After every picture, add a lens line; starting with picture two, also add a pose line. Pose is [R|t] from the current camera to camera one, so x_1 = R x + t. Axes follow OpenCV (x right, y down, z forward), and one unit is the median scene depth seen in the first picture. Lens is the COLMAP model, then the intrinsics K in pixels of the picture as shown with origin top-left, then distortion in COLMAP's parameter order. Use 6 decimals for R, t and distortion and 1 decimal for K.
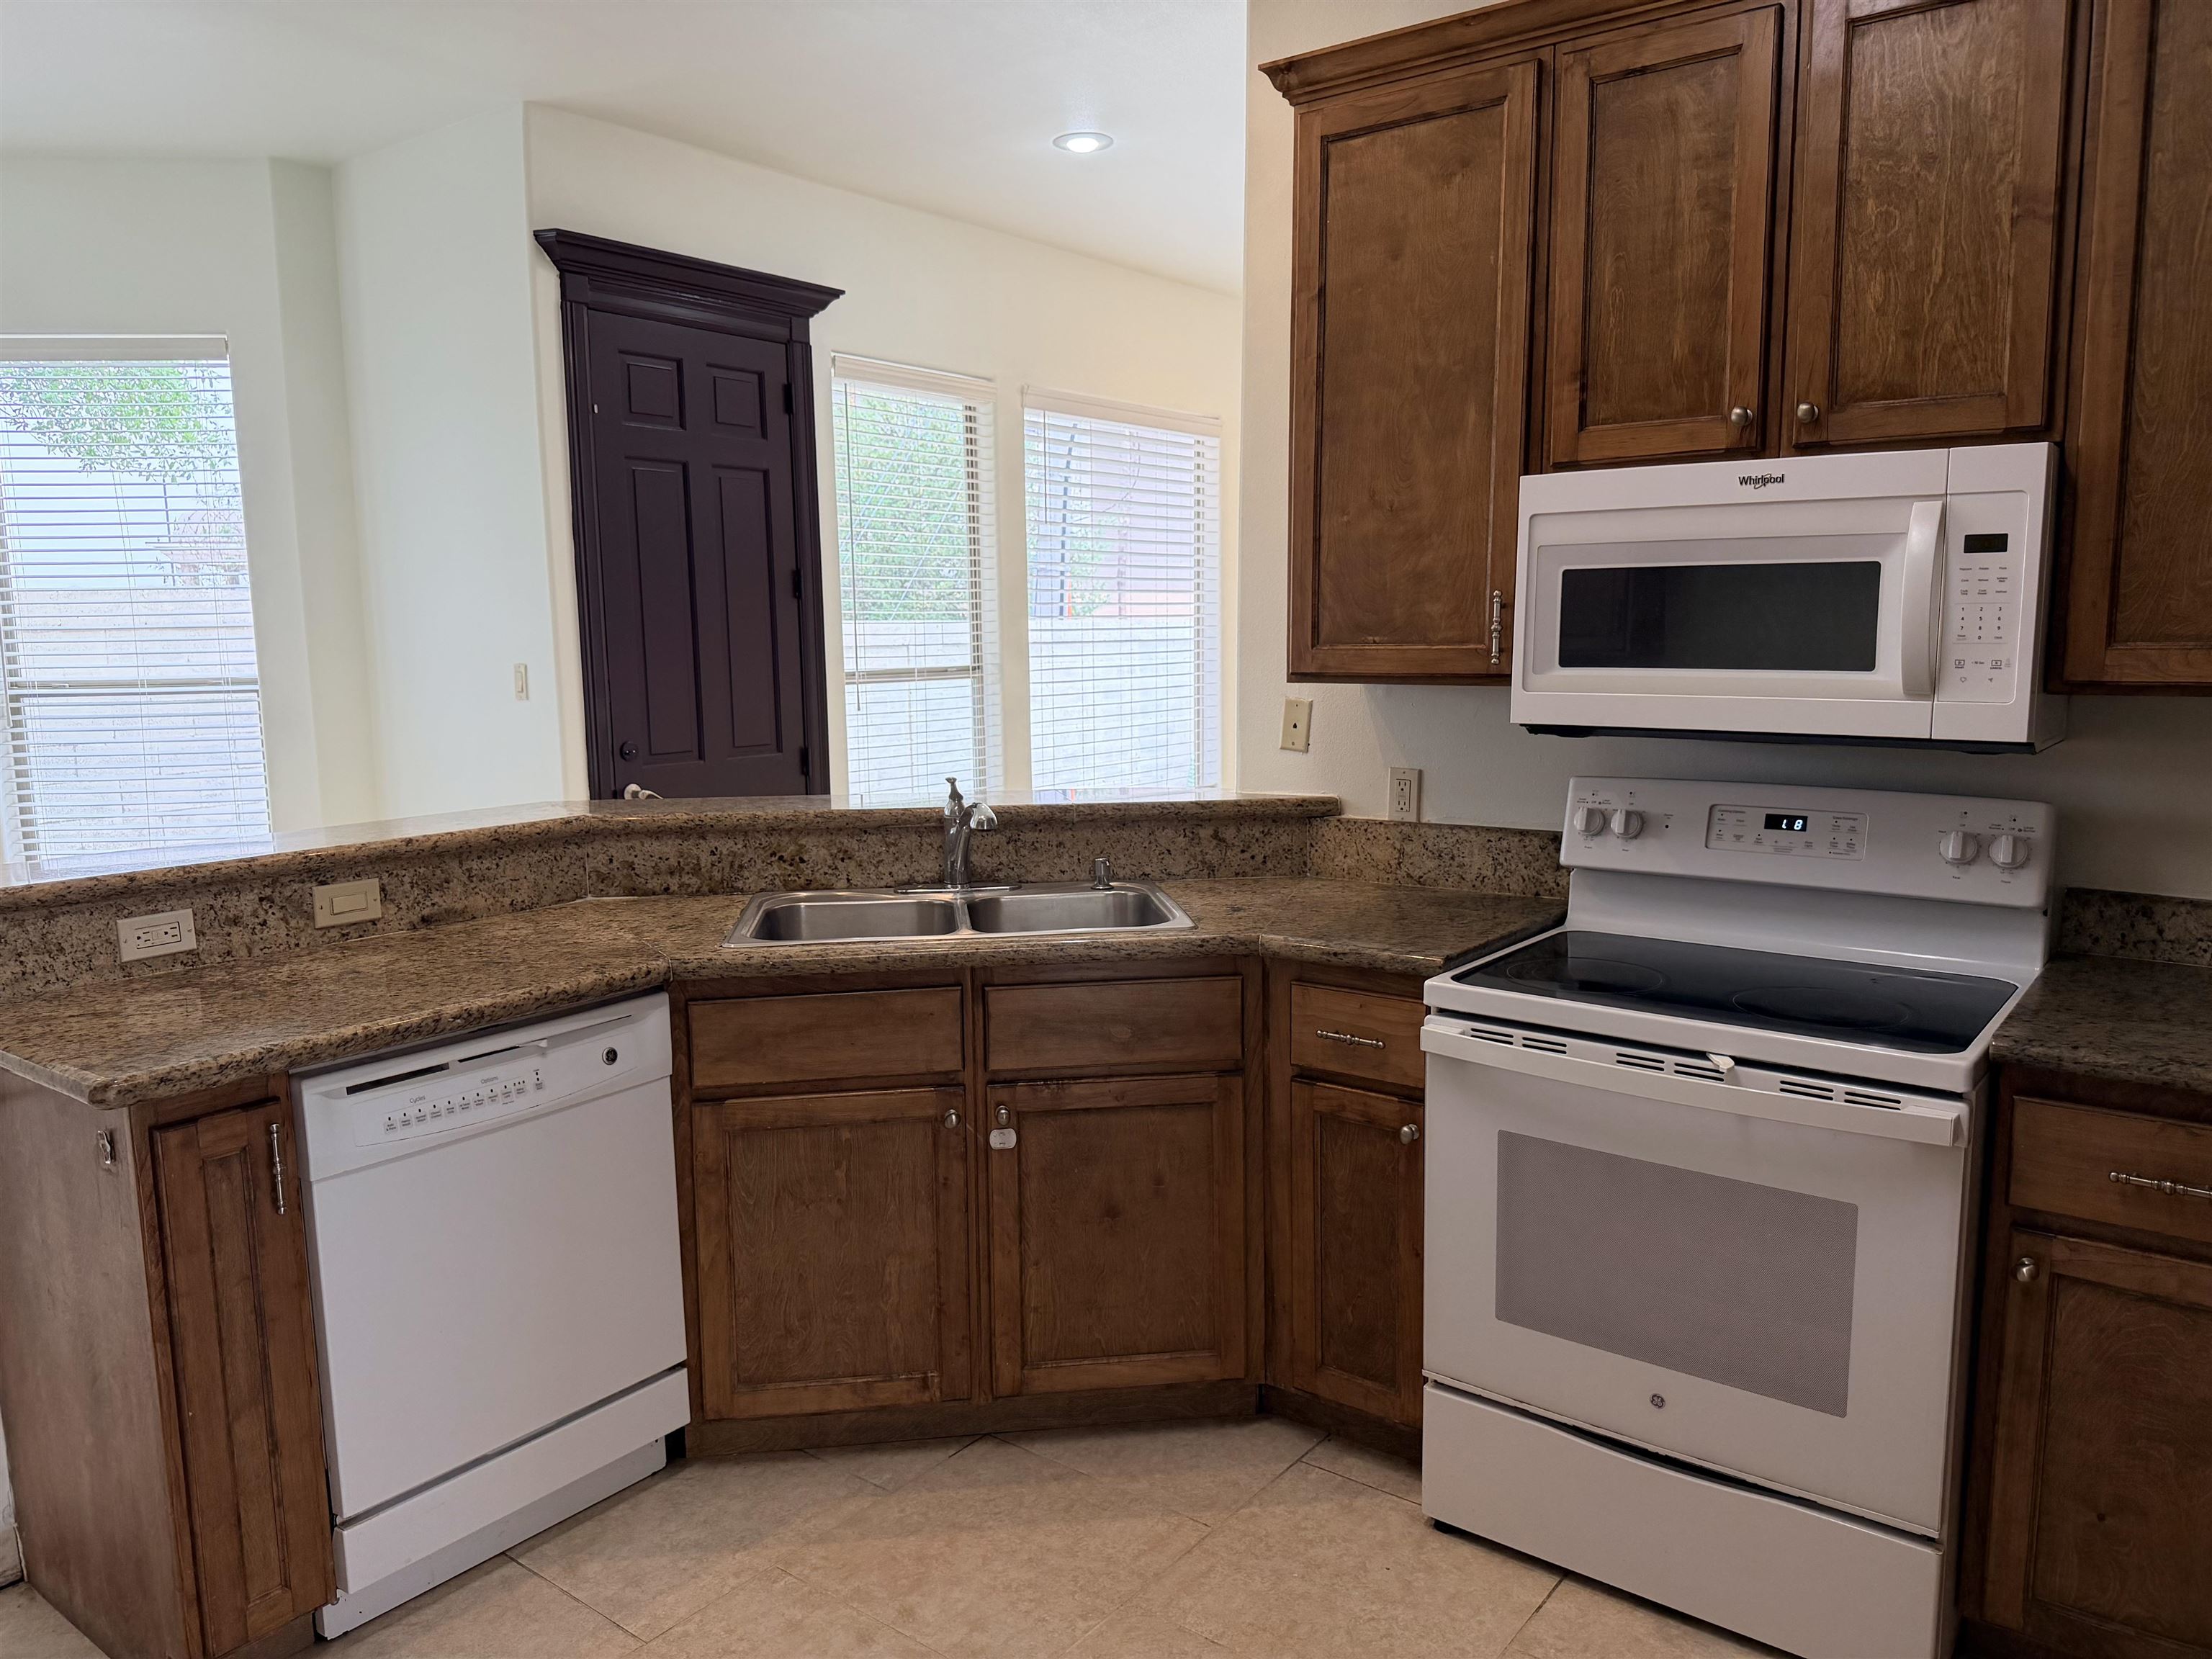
lens RADIAL K [[1536.4, 0, 1106.0], [0, 1536.4, 829.5], [0, 0, 1]] dist [0.087426, -0.140125]
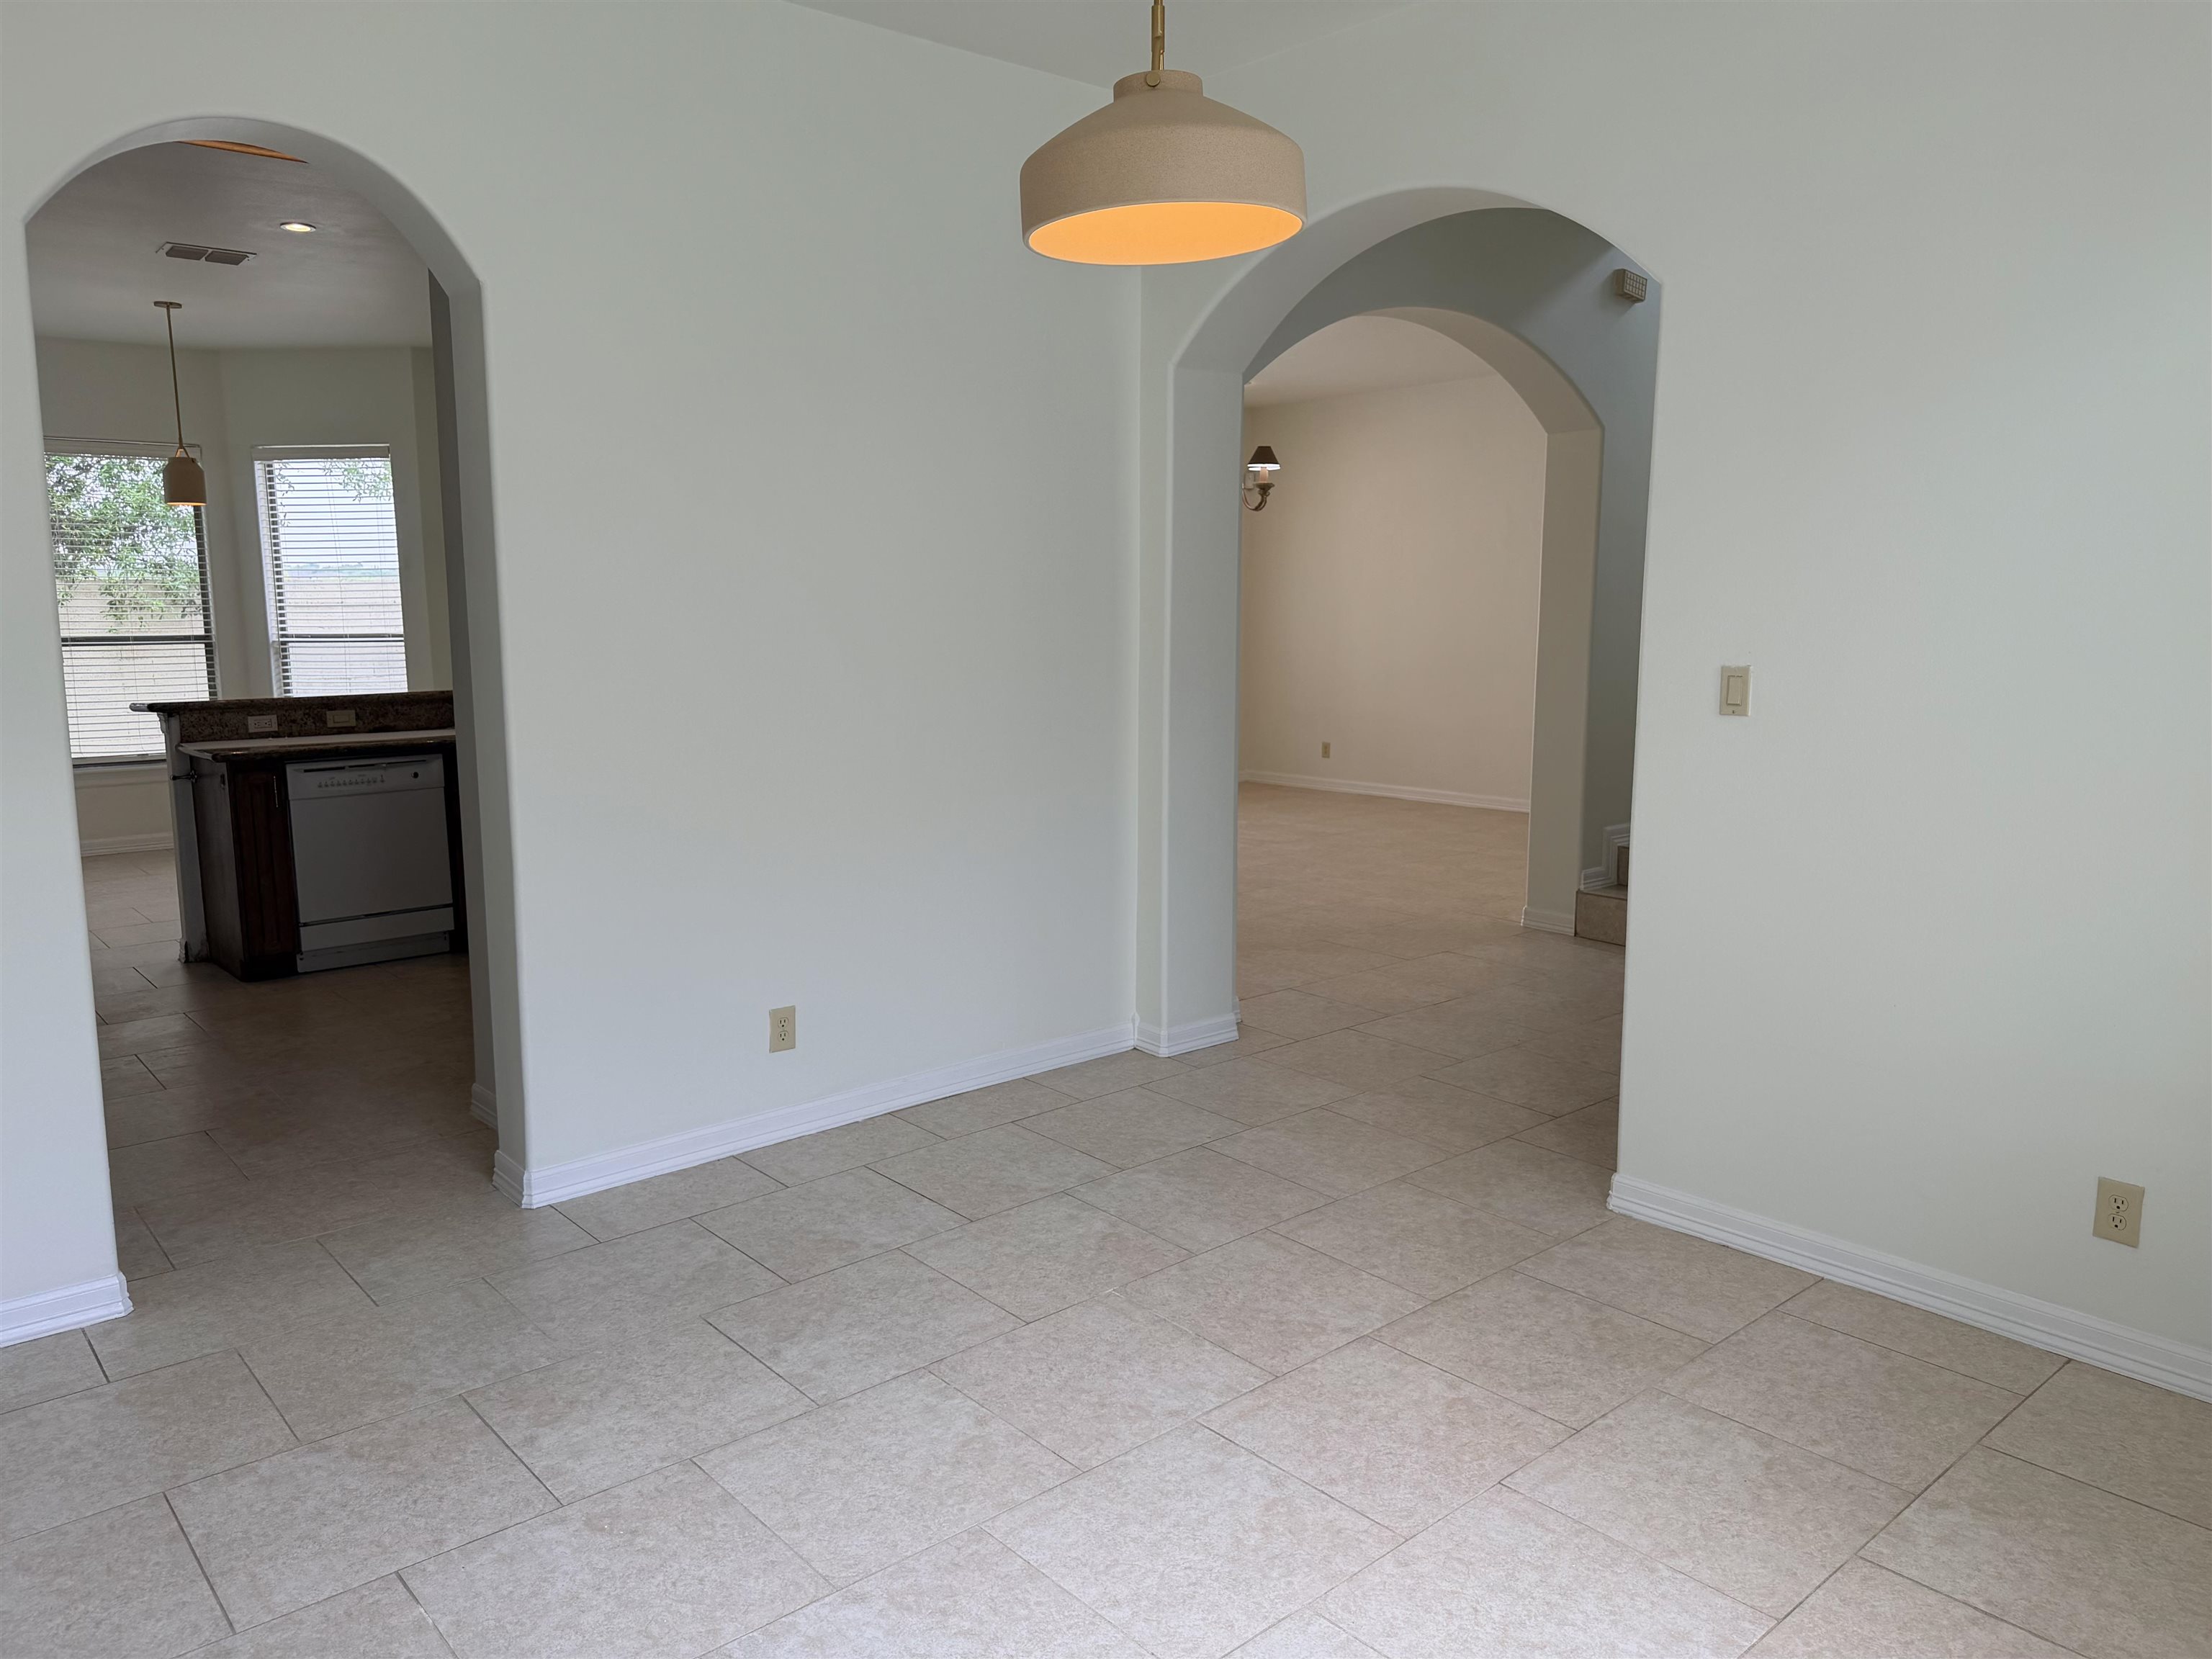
lens RADIAL K [[1536.4, 0, 1106.0], [0, 1536.4, 829.5], [0, 0, 1]] dist [0.087426, -0.140125]
pose [[0.980400, 0.034828, -0.193916, 1.289121], [-0.032063, 0.999335, 0.017382, 0.152150], [0.194392, -0.010824, 0.980864, -1.293433]]
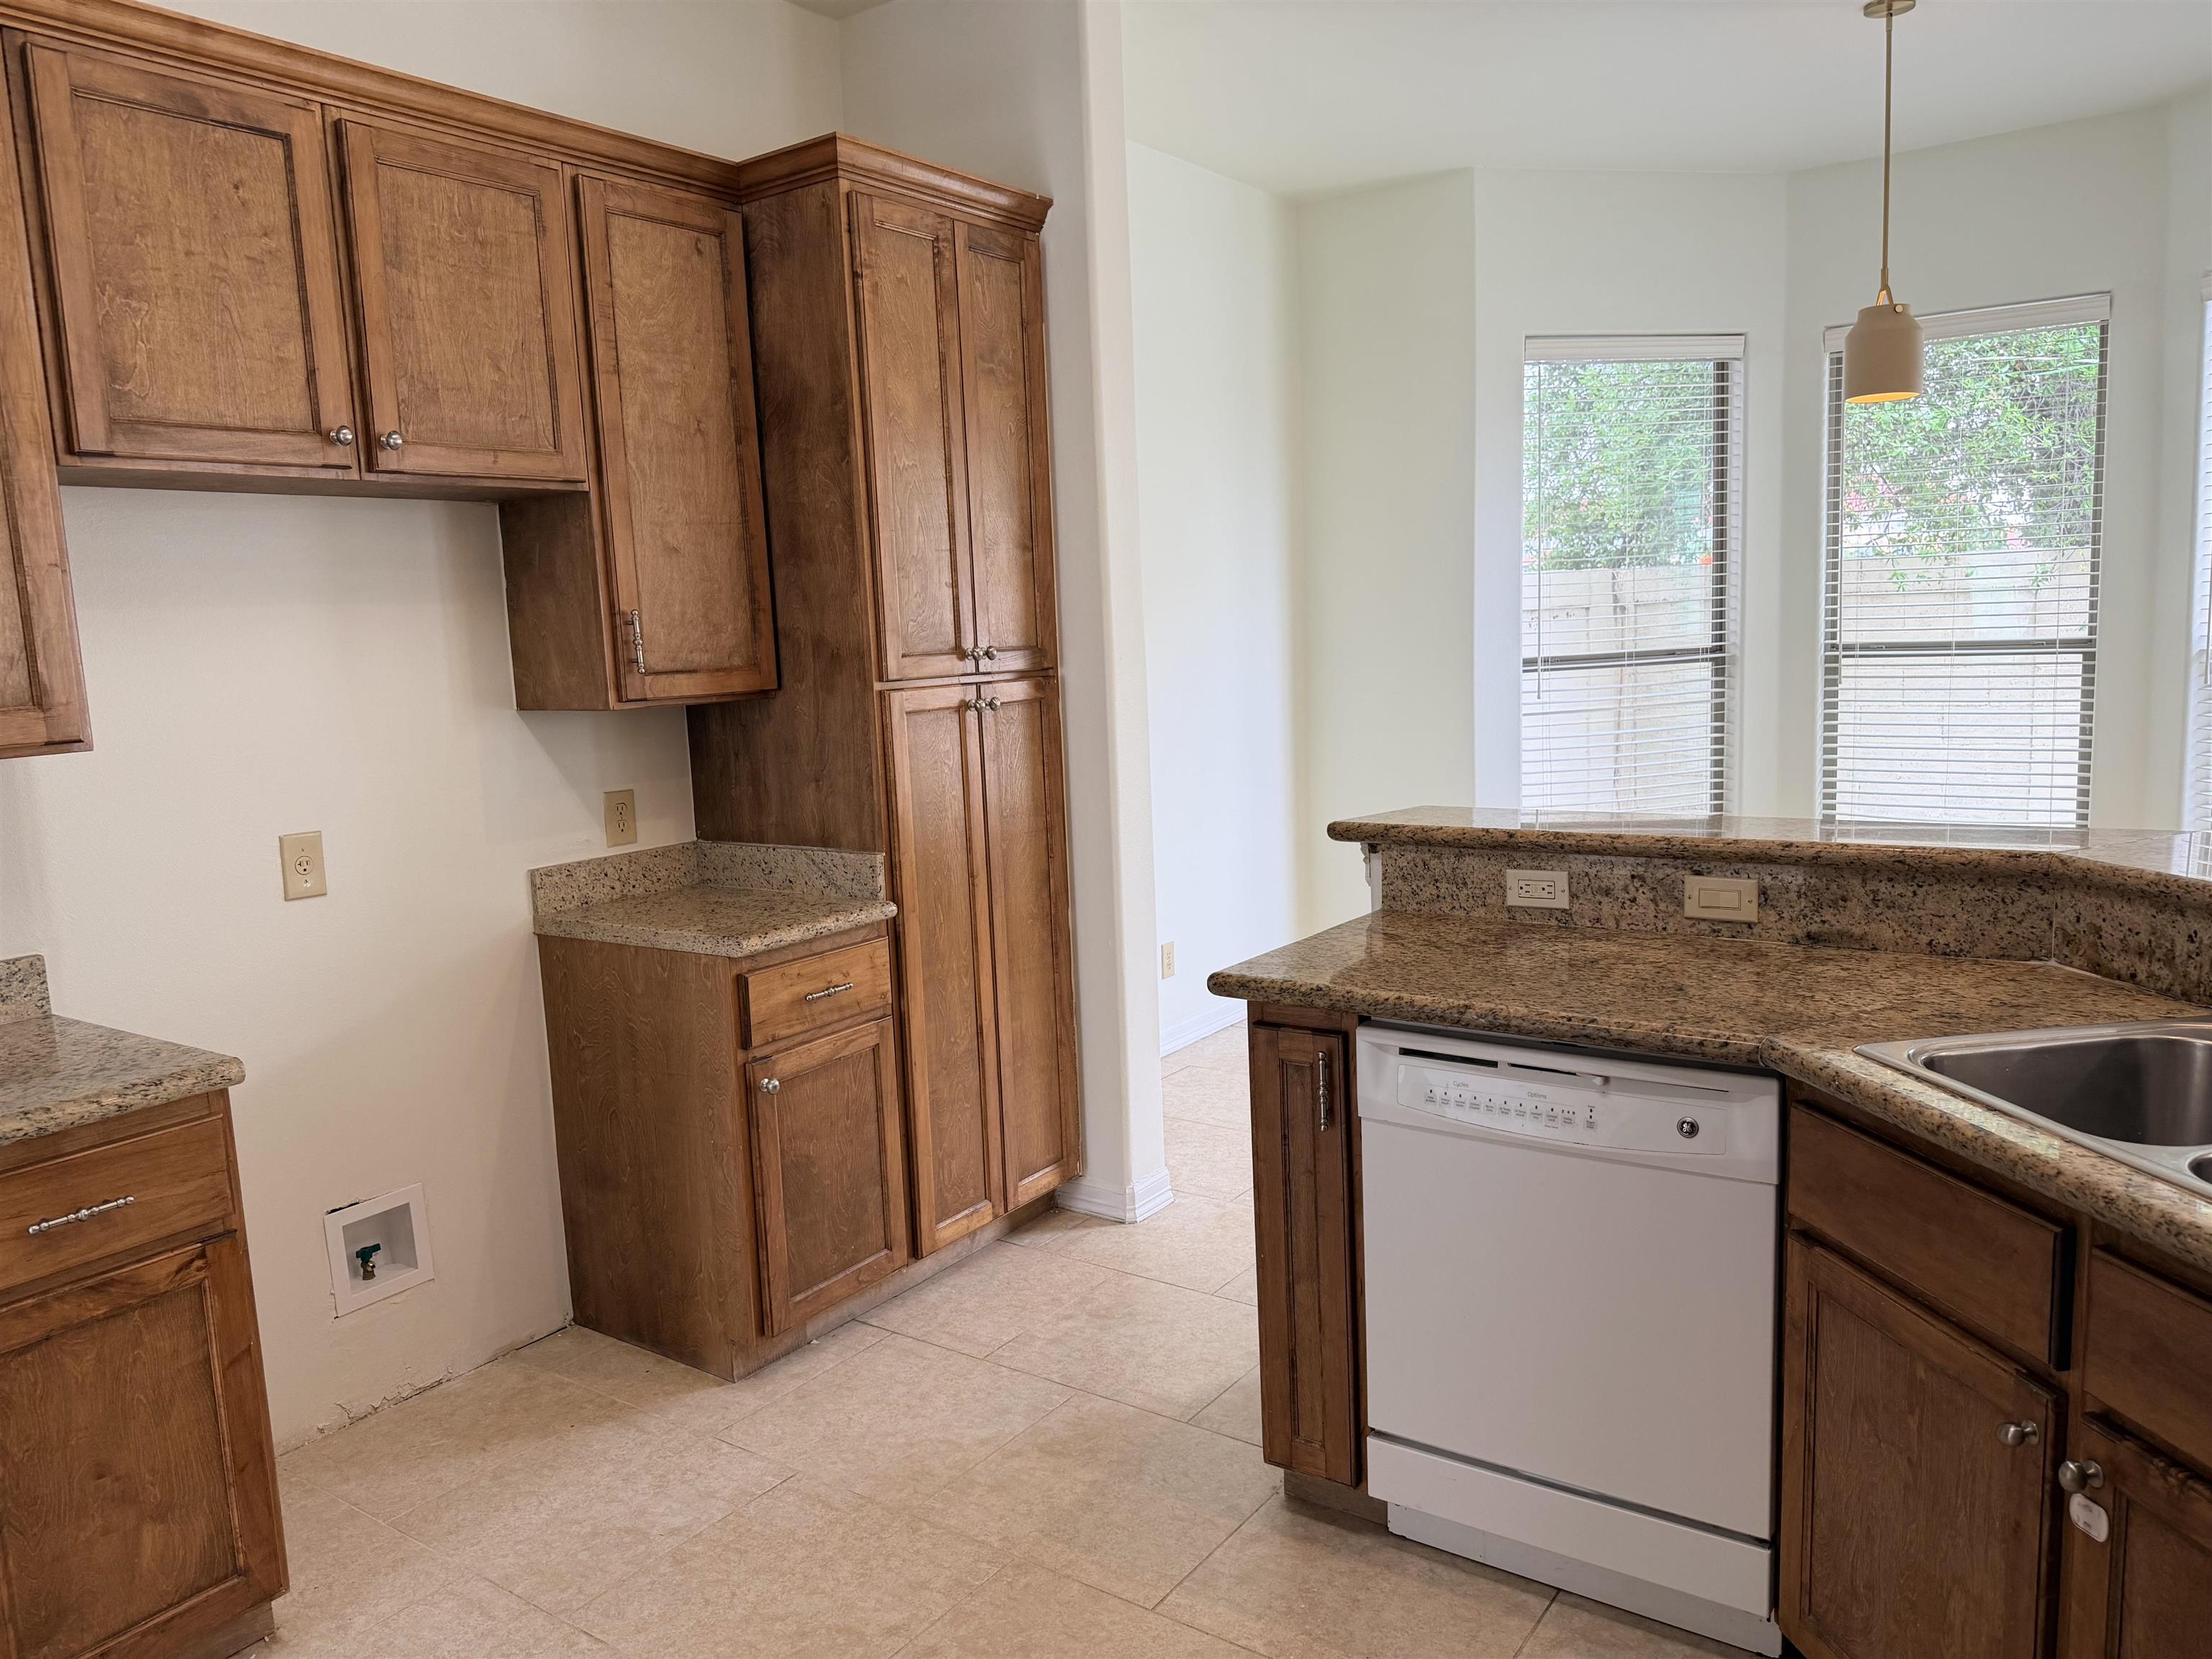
lens RADIAL K [[1536.4, 0, 1106.0], [0, 1536.4, 829.5], [0, 0, 1]] dist [0.087426, -0.140125]
pose [[0.033358, 0.141191, -0.989420, 0.468109], [-0.094598, 0.985973, 0.137509, -0.096450], [0.994957, 0.089010, 0.046246, 0.621929]]
